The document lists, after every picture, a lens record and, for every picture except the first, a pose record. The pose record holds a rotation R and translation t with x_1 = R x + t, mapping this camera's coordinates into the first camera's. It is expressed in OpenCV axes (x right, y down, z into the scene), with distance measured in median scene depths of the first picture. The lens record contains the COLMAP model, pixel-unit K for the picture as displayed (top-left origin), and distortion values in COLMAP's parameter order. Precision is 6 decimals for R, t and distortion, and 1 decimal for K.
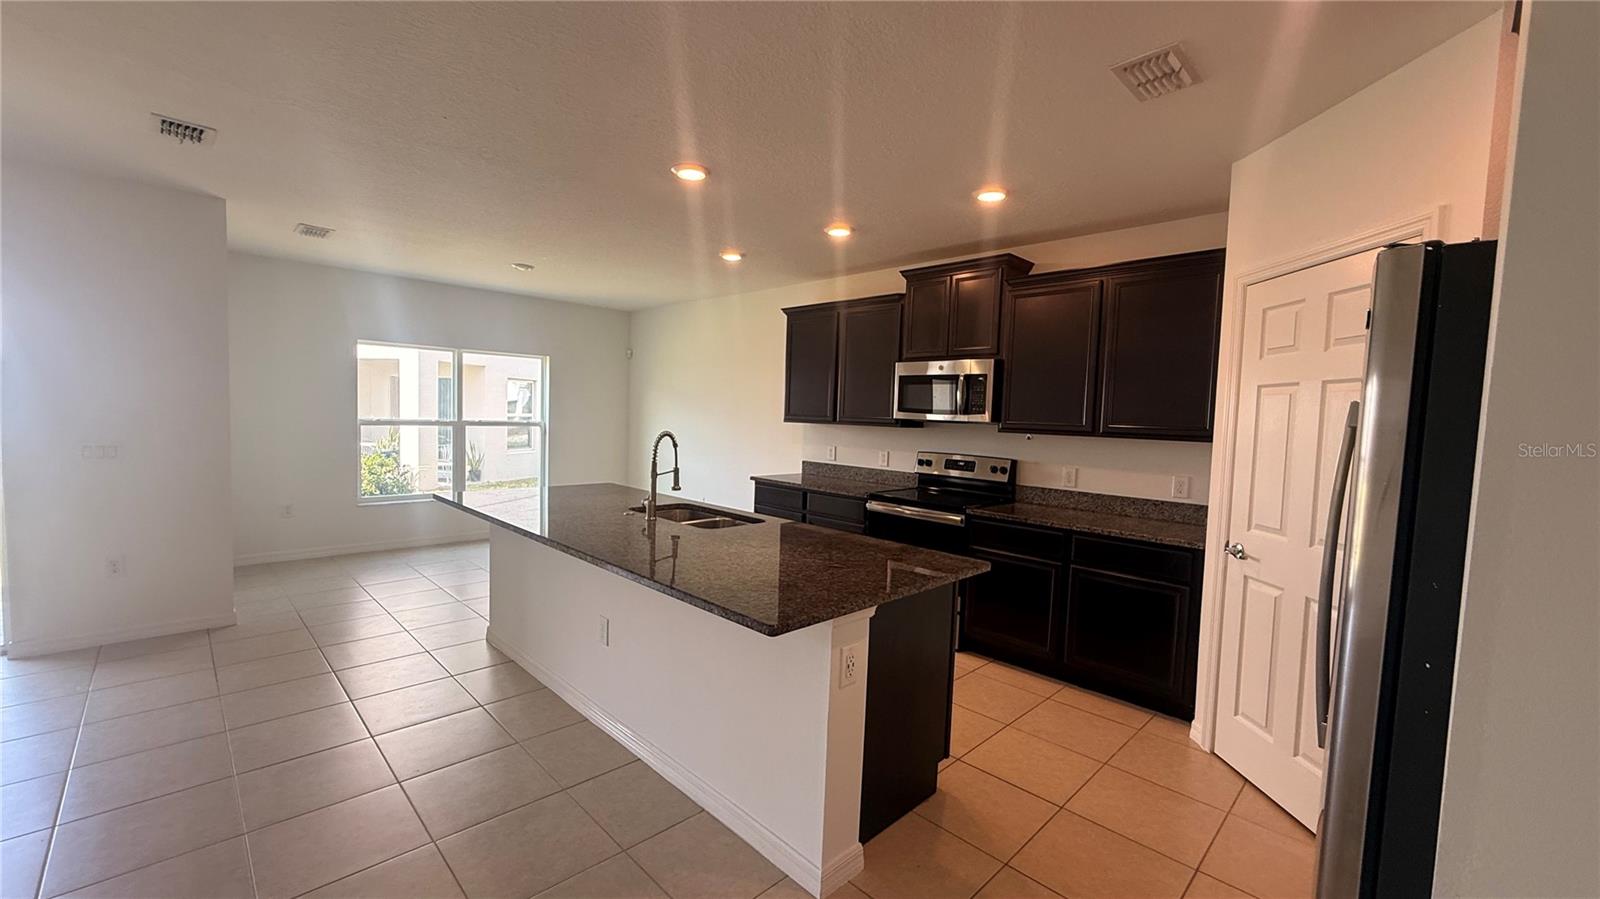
lens RADIAL K [[641.0, 0, 795.6], [0, 641.0, 453.2], [0, 0, 1]] dist [-0.001227, 0.002128]
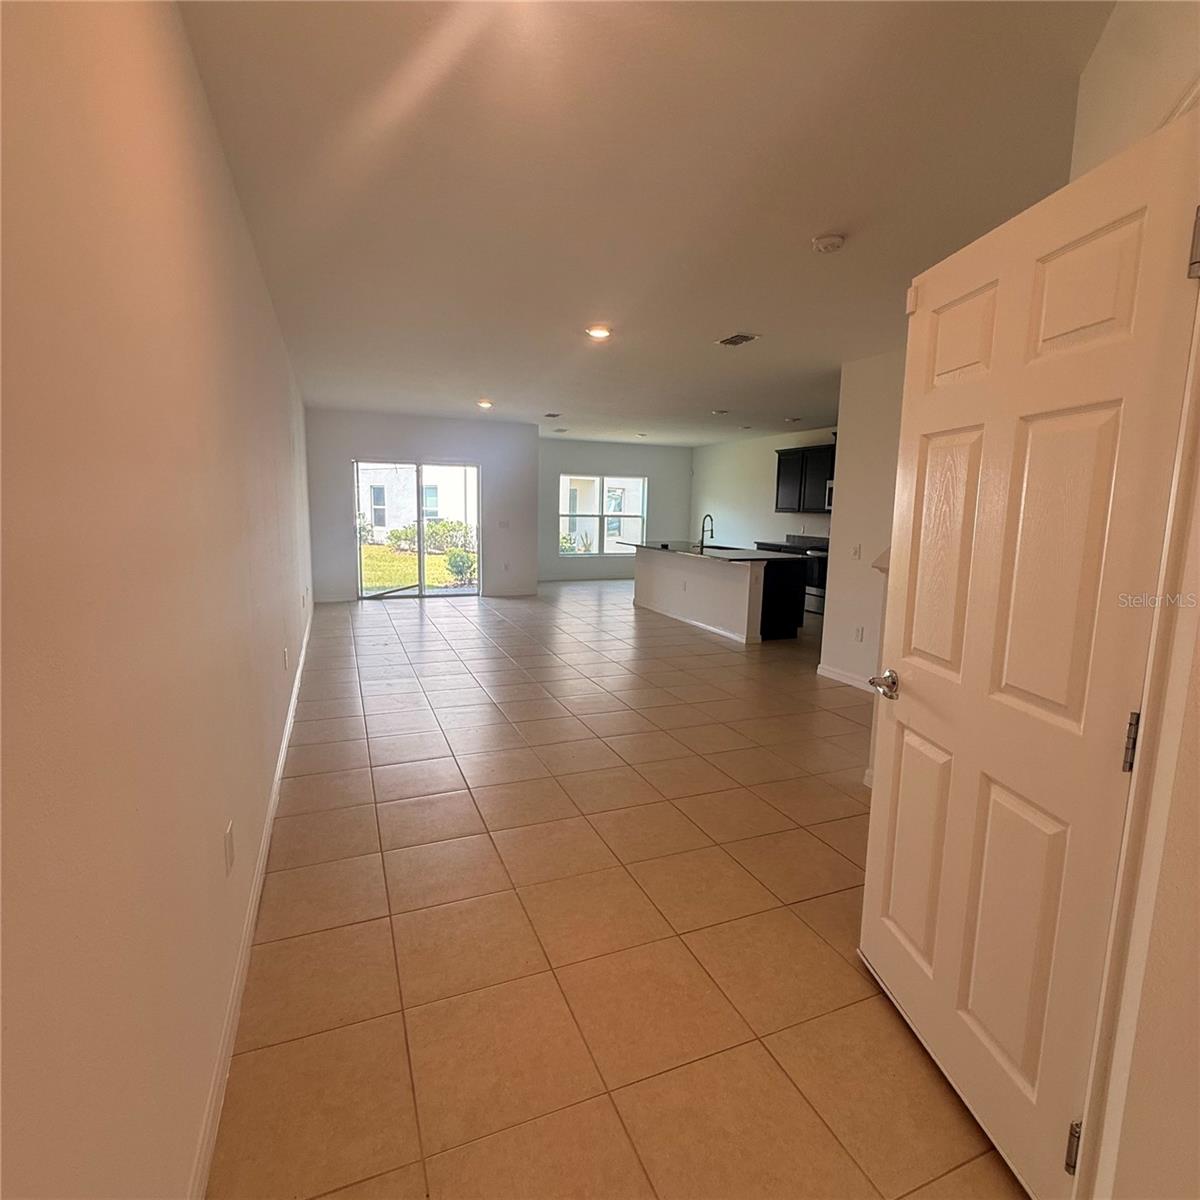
lens RADIAL K [[639.3, 0, 596.9], [0, 639.3, 596.9], [0, 0, 1]] dist [-0.002378, 0.000170]
pose [[0.925189, 0.039201, -0.377476, 0.285558], [-0.013396, 0.997404, 0.070748, 0.093941], [0.379269, -0.060398, 0.923313, -1.214185]]
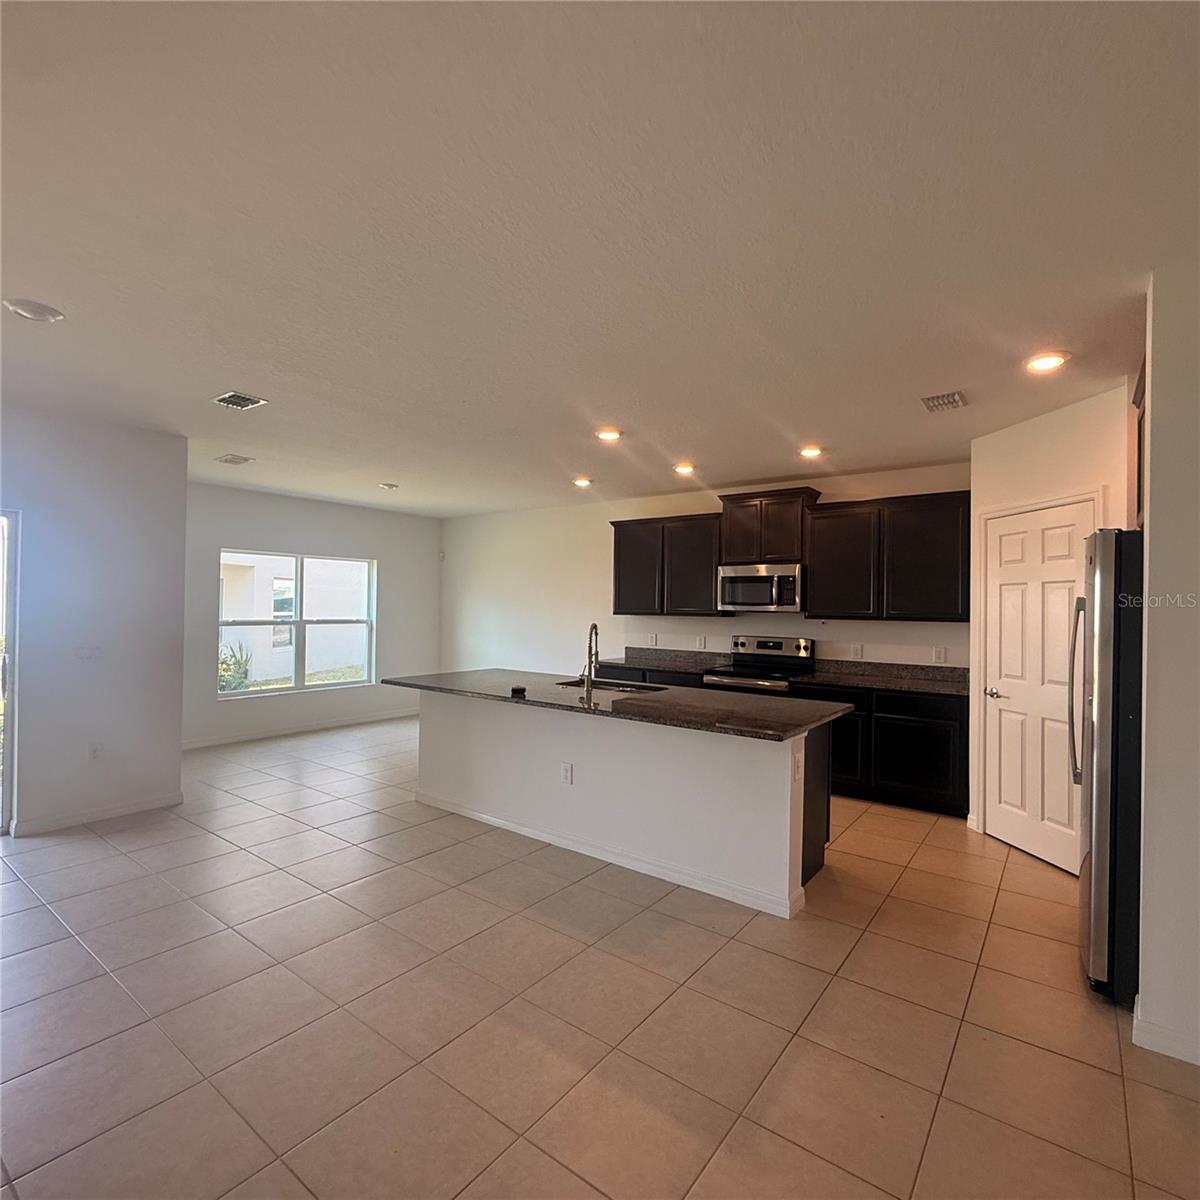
lens RADIAL K [[639.3, 0, 598.3], [0, 639.3, 603.2], [0, 0, 1]] dist [-0.002378, 0.000170]
pose [[0.989218, -0.018864, 0.145229, -0.297367], [0.028273, 0.997613, -0.062993, 0.005944], [-0.143694, 0.066420, 0.987391, -0.244117]]
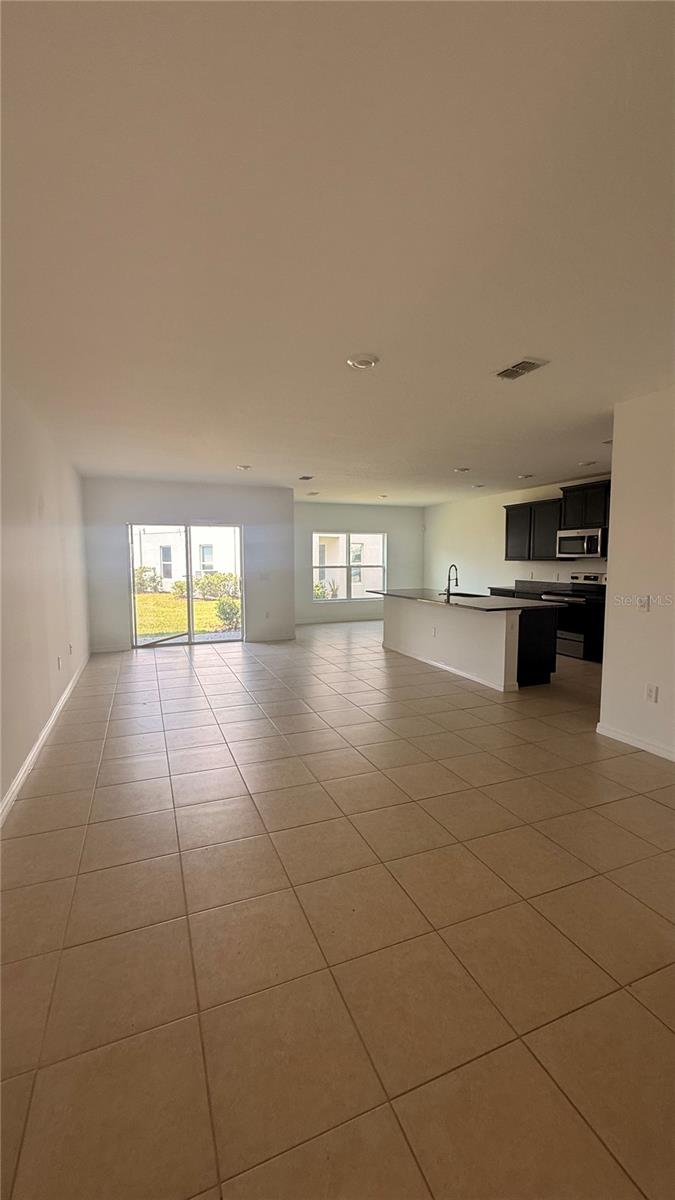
lens RADIAL K [[480.8, 0, 335.5], [0, 480.8, 598.6], [0, 0, 1]] dist [-0.001227, 0.002128]
pose [[0.923436, -0.003472, -0.383736, 0.097368], [0.009899, 0.999842, 0.014775, 0.060373], [0.383624, -0.017442, 0.923325, -0.865754]]
